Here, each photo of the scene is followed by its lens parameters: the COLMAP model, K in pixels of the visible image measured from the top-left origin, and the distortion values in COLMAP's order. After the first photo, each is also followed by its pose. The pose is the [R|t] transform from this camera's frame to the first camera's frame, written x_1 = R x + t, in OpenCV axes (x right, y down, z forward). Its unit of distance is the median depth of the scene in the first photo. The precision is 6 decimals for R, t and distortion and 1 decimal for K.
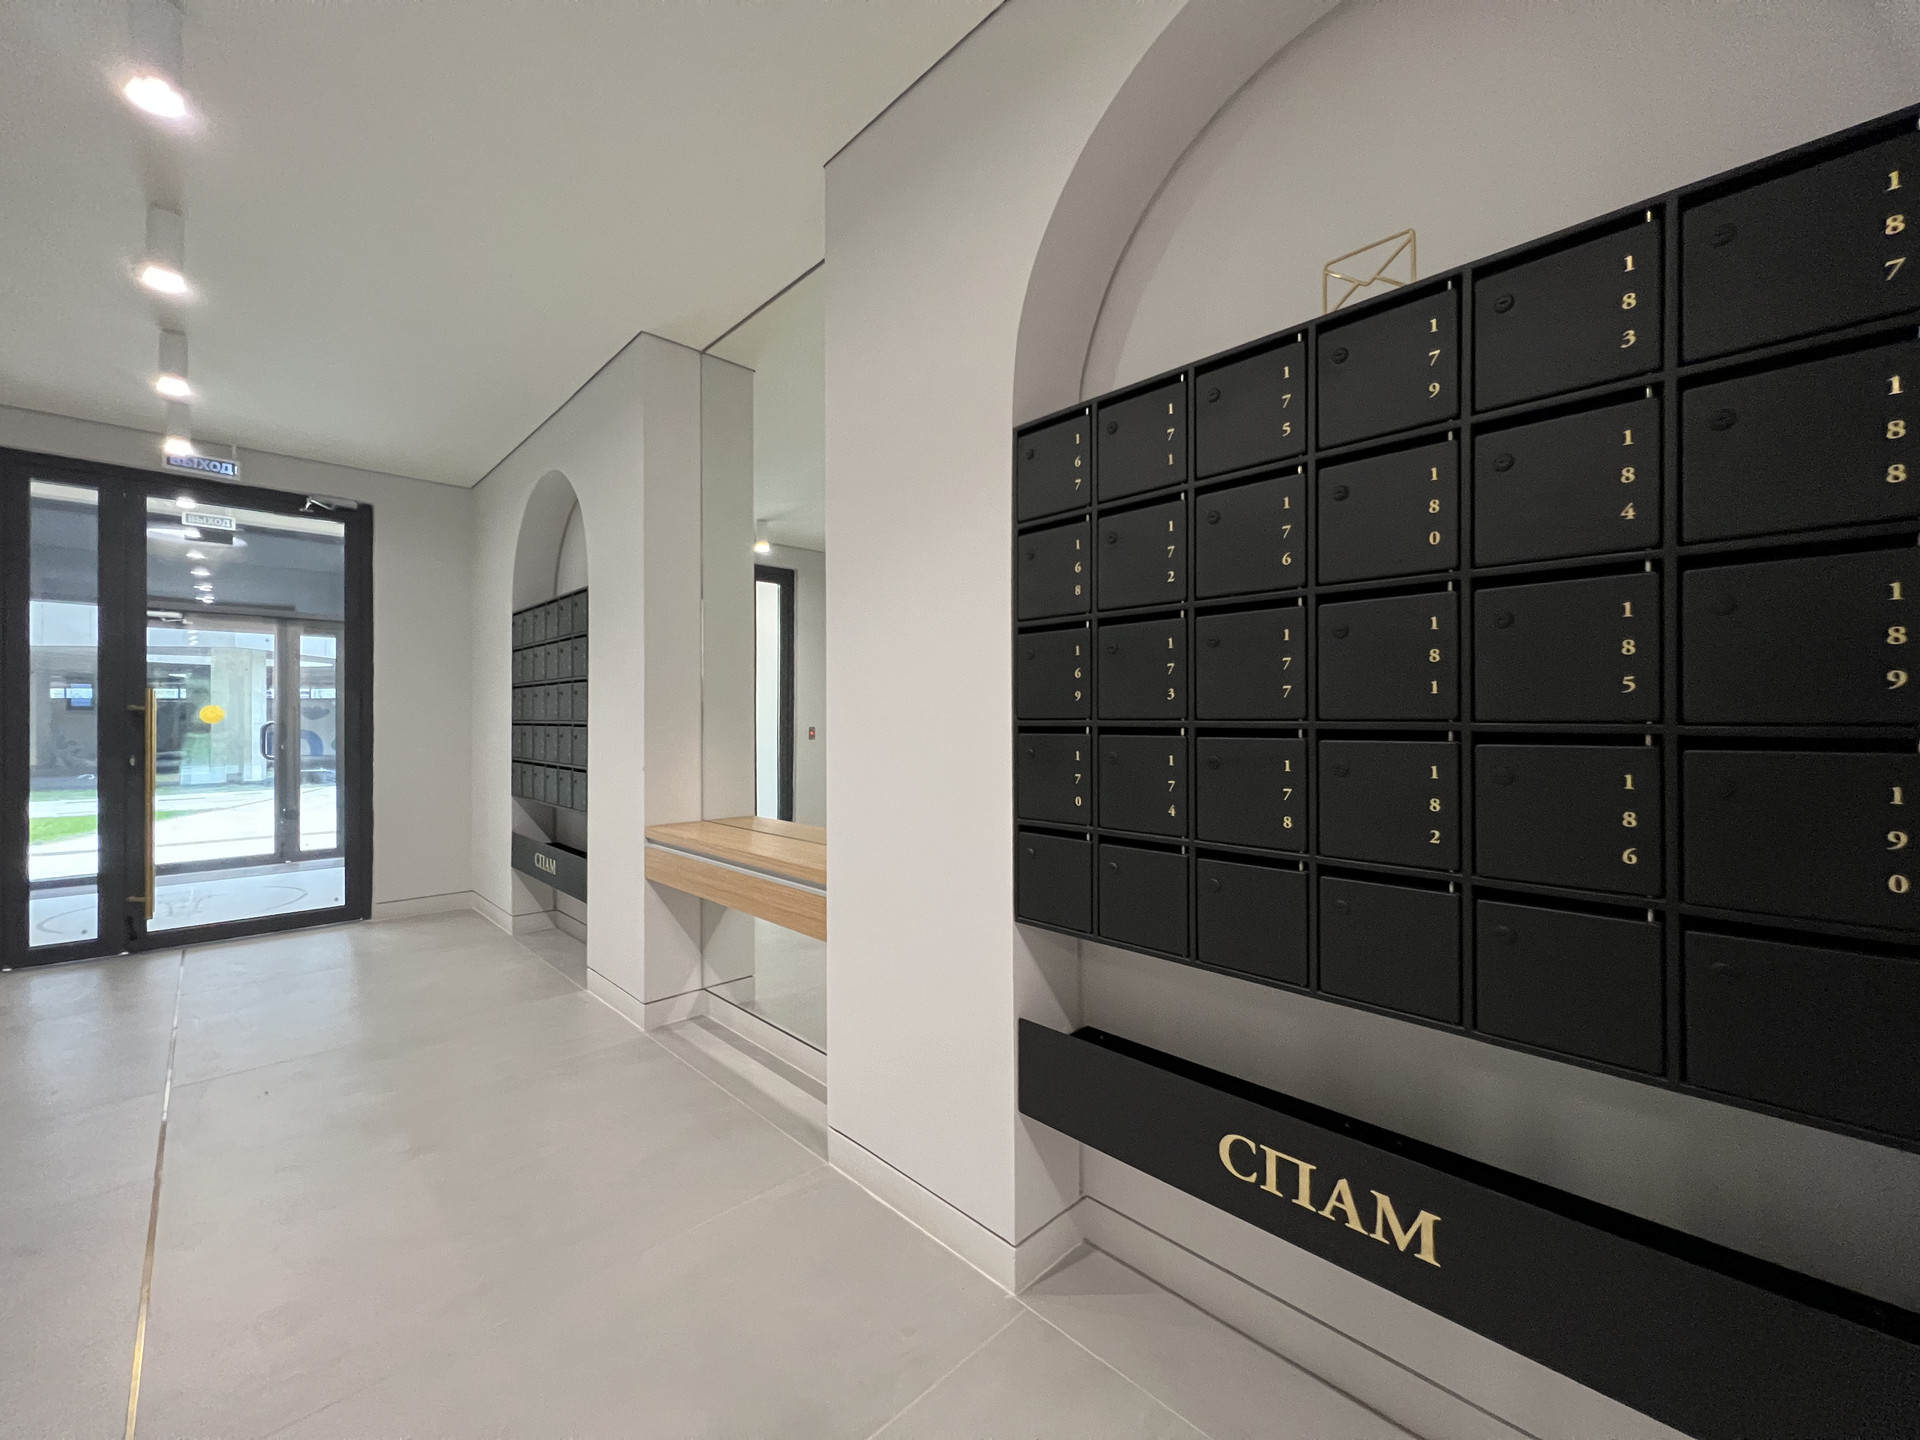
lens RADIAL K [[768.8, 0, 966.5], [0, 768.8, 722.3], [0, 0, 1]] dist [-0.001127, -0.000210]
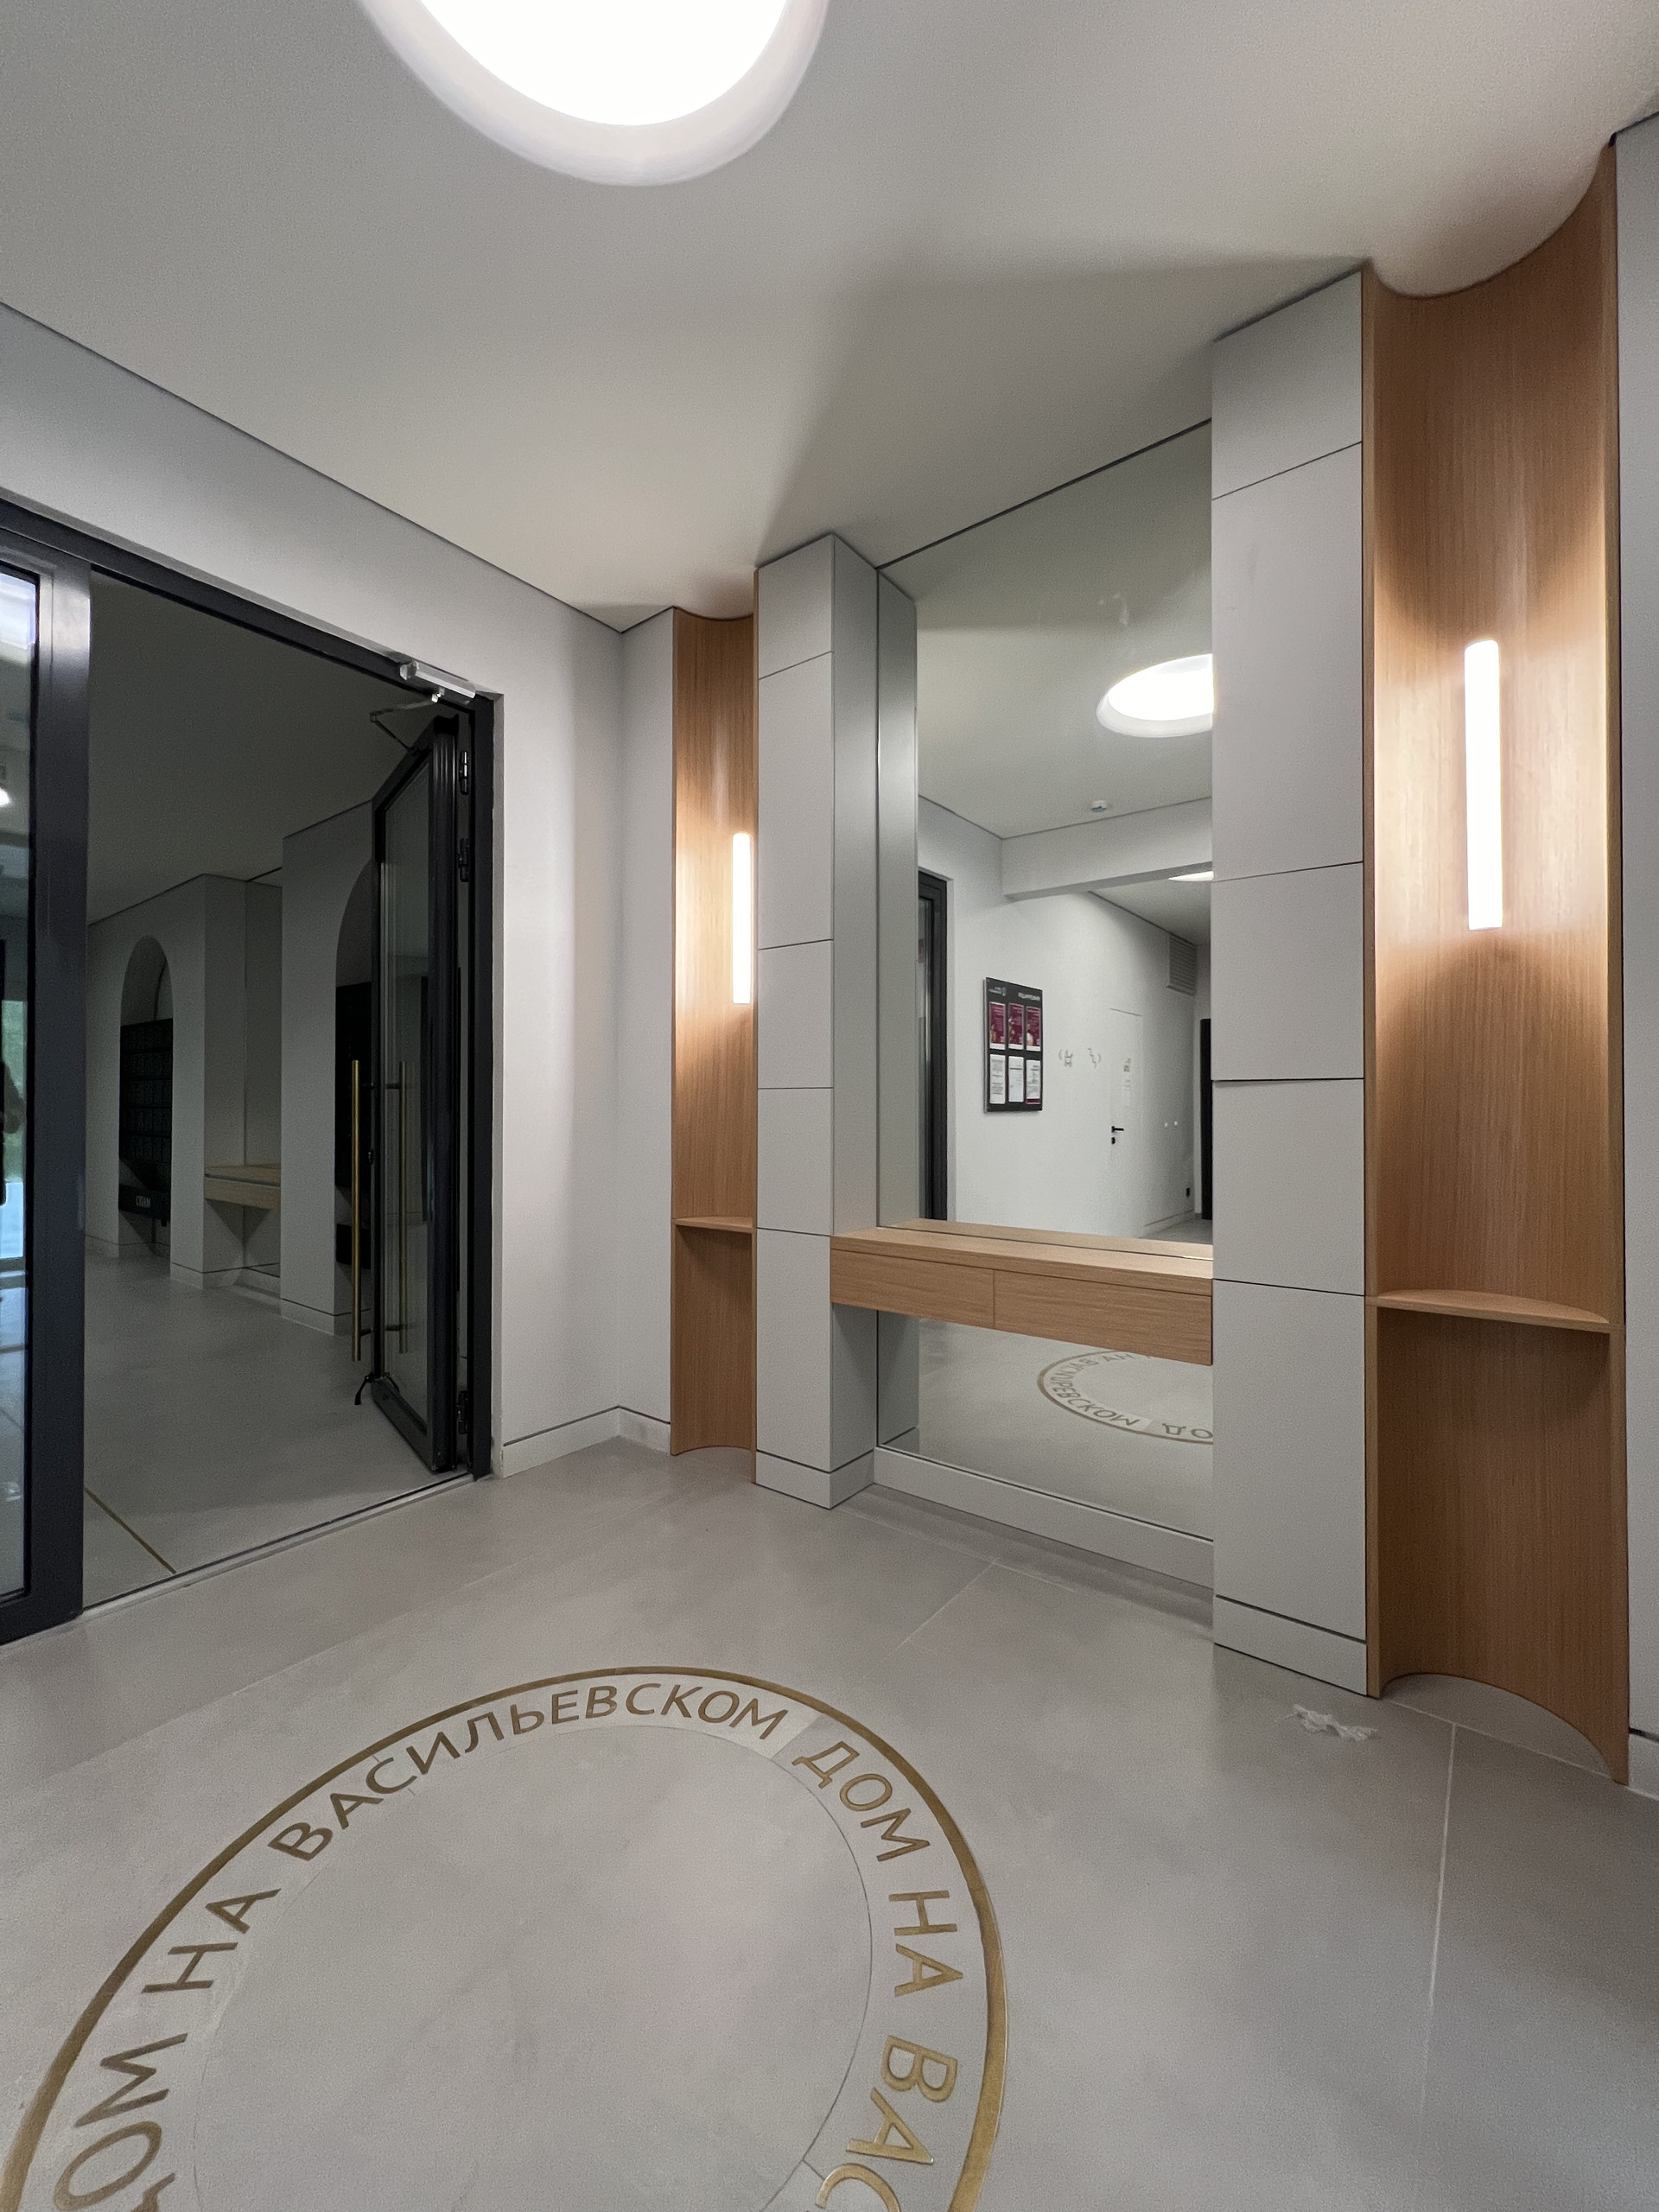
lens RADIAL K [[885.8, 0, 821.6], [0, 885.8, 1098.8], [0, 0, 1]] dist [-0.001127, -0.000210]
pose [[0.991272, 0.001217, 0.131824, 0.577298], [0.000477, 0.999918, -0.012822, 0.011247], [-0.131829, 0.012773, 0.991190, -0.954651]]
